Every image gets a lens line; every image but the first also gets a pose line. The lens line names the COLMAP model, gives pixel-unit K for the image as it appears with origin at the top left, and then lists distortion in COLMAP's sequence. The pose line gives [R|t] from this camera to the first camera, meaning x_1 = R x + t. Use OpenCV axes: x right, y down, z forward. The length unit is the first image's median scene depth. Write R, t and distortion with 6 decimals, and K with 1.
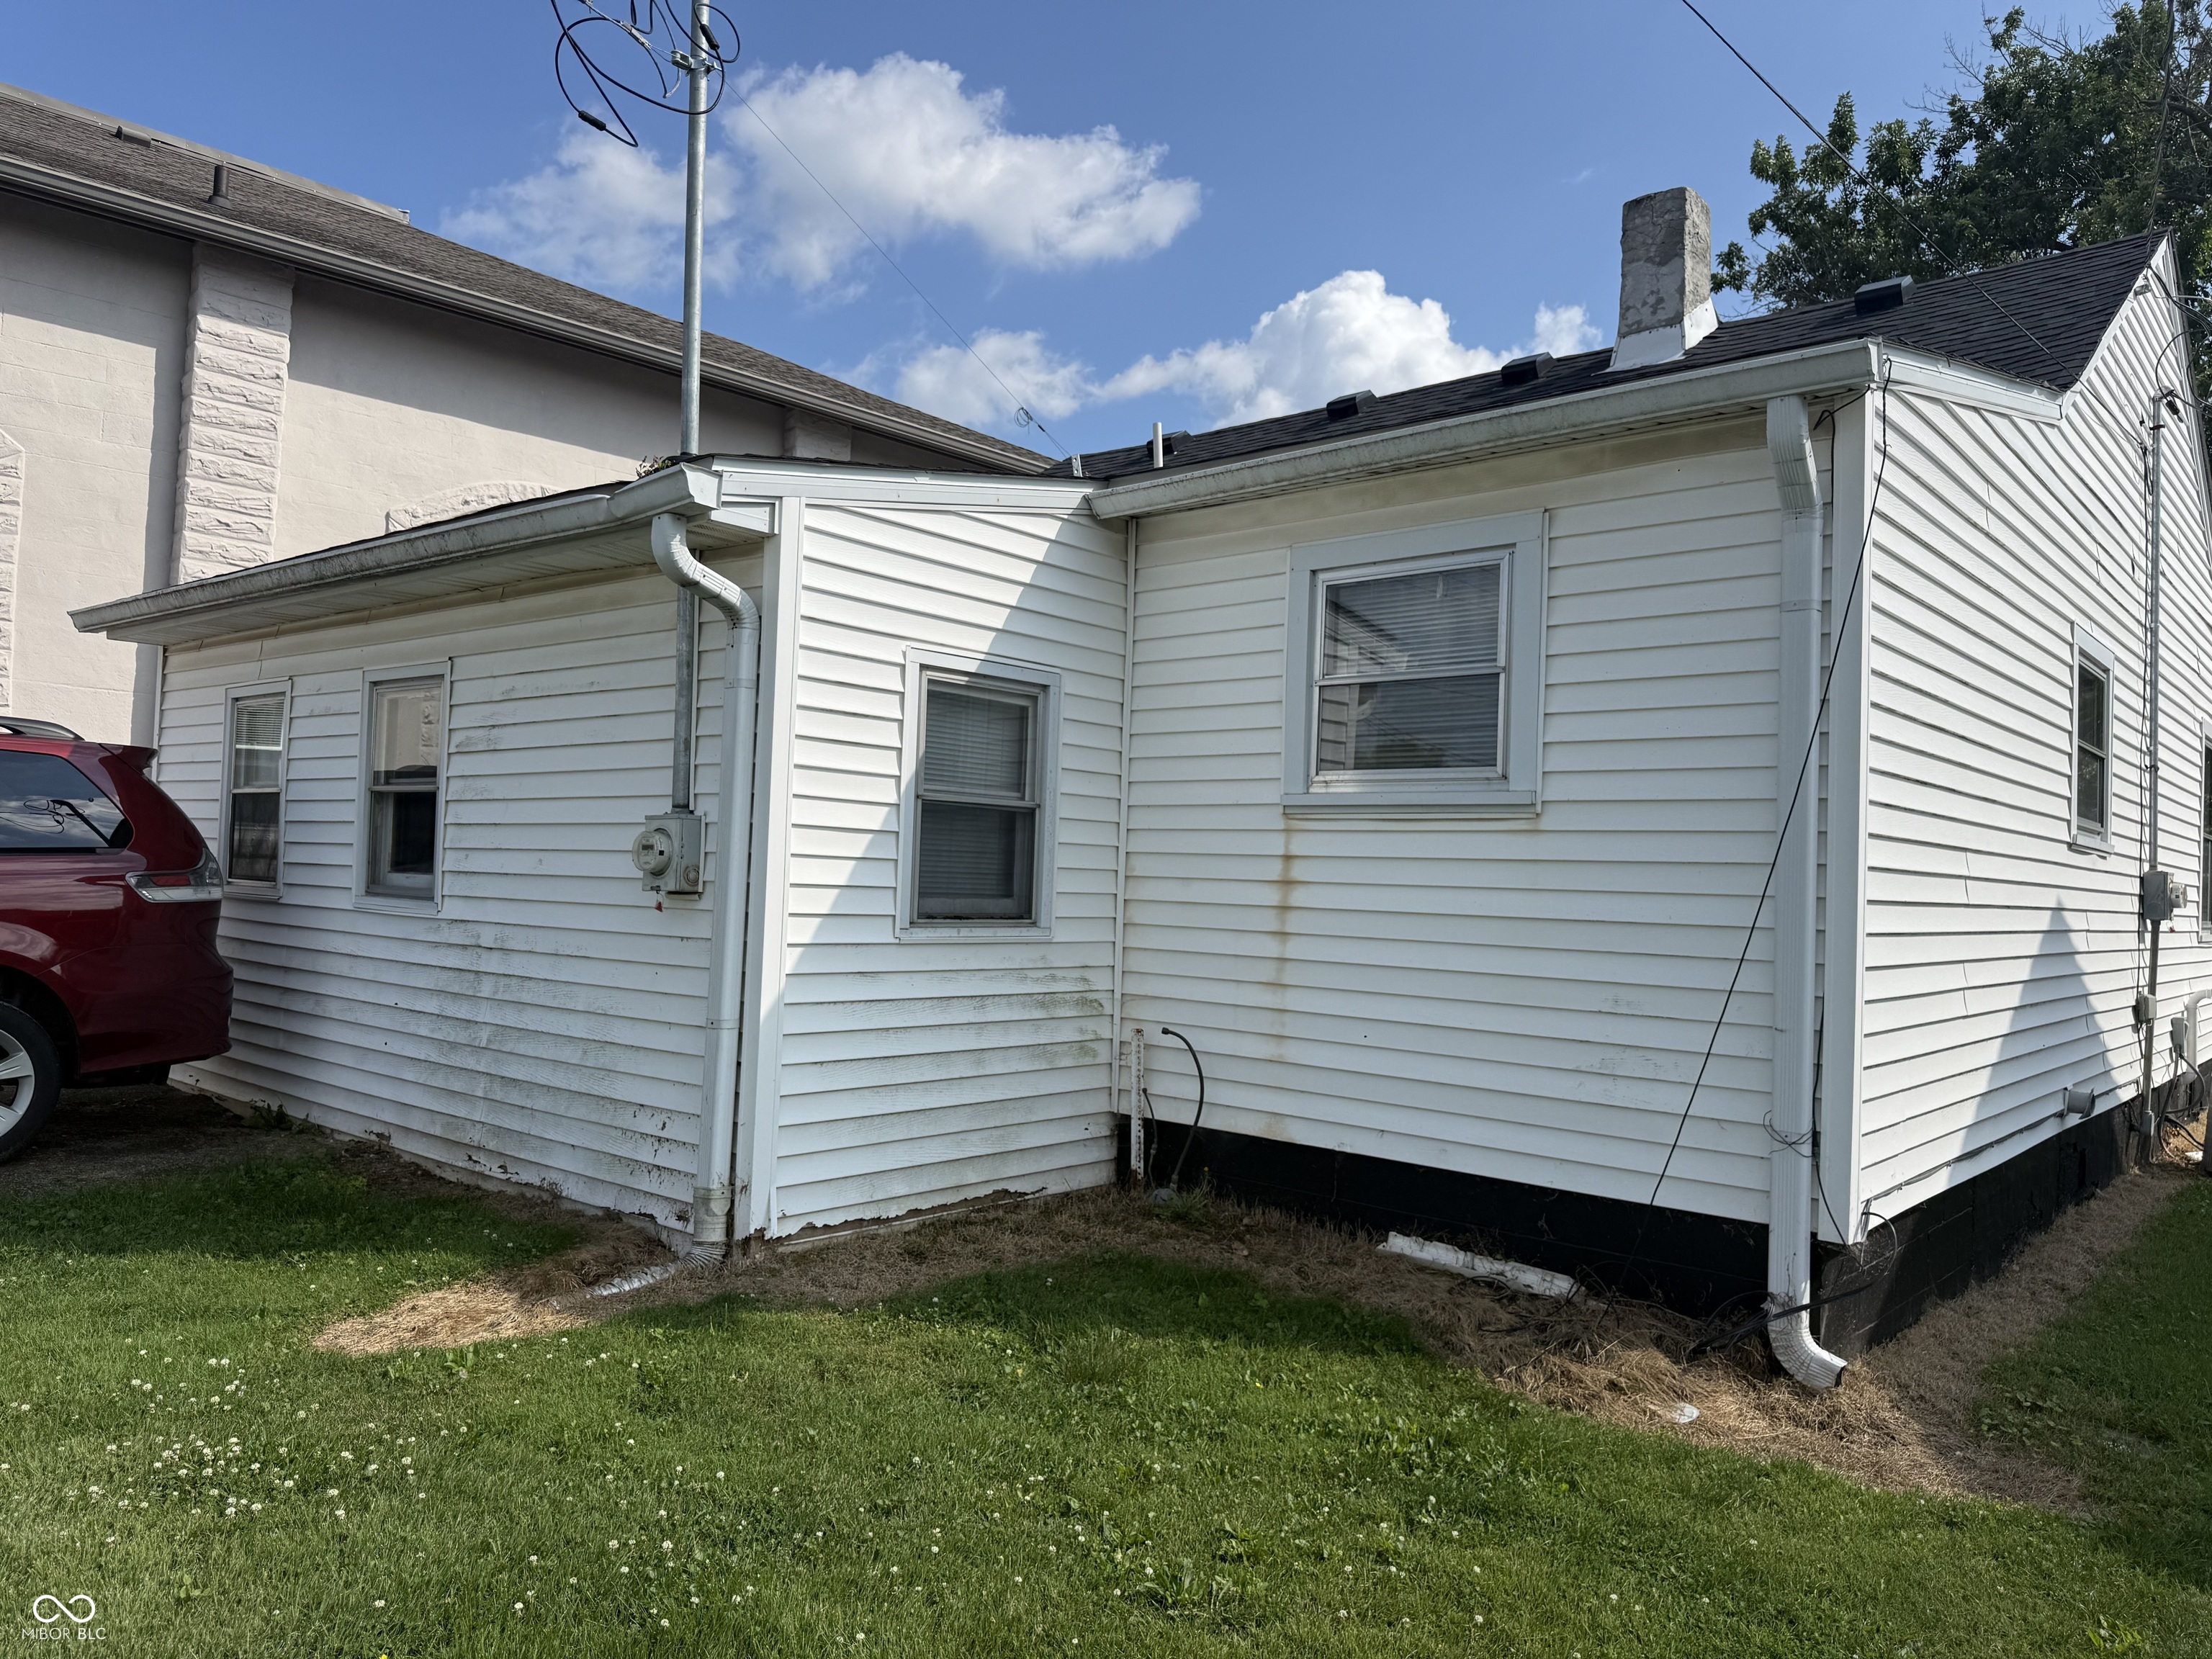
lens RADIAL K [[1564.2, 0, 1120.0], [0, 1564.2, 748.3], [0, 0, 1]] dist [0.052799, -0.051186]
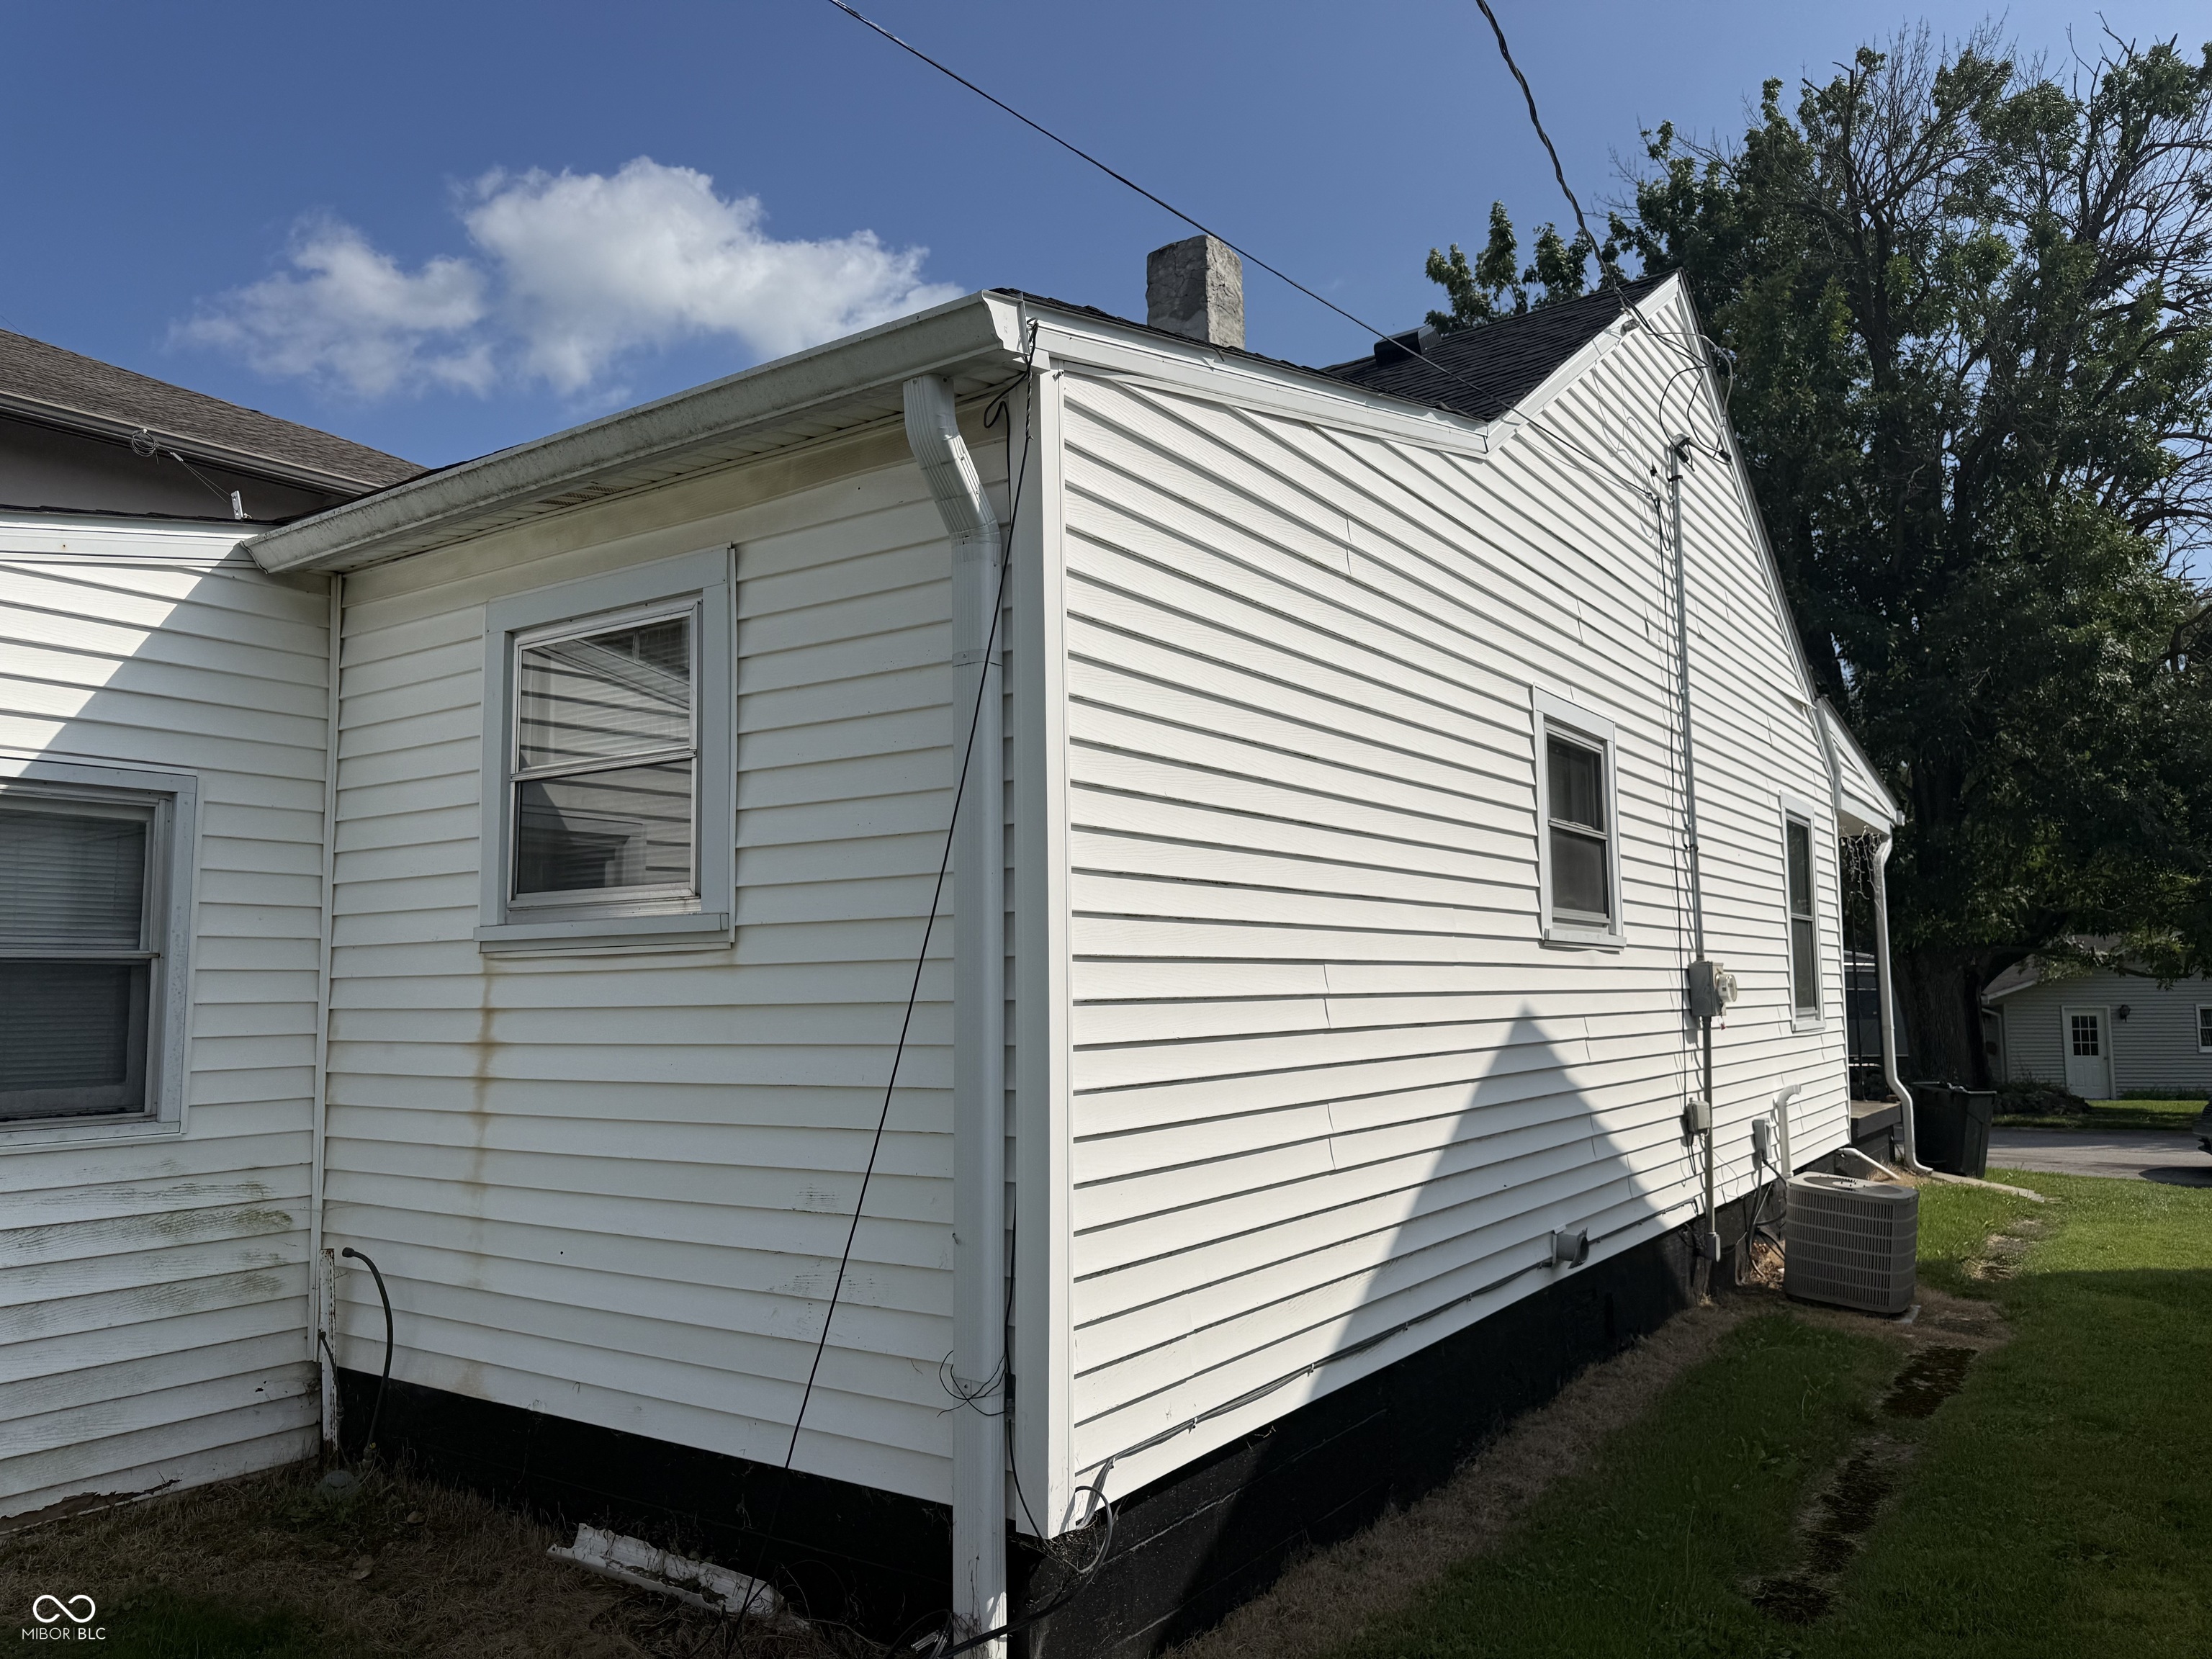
lens RADIAL K [[1564.2, 0, 1129.8], [0, 1564.2, 718.8], [0, 0, 1]] dist [0.052799, -0.051186]
pose [[0.992092, -0.024499, 0.123096, 0.304057], [0.034843, 0.995974, -0.082597, 0.002967], [-0.120576, 0.086233, 0.988952, 0.184736]]
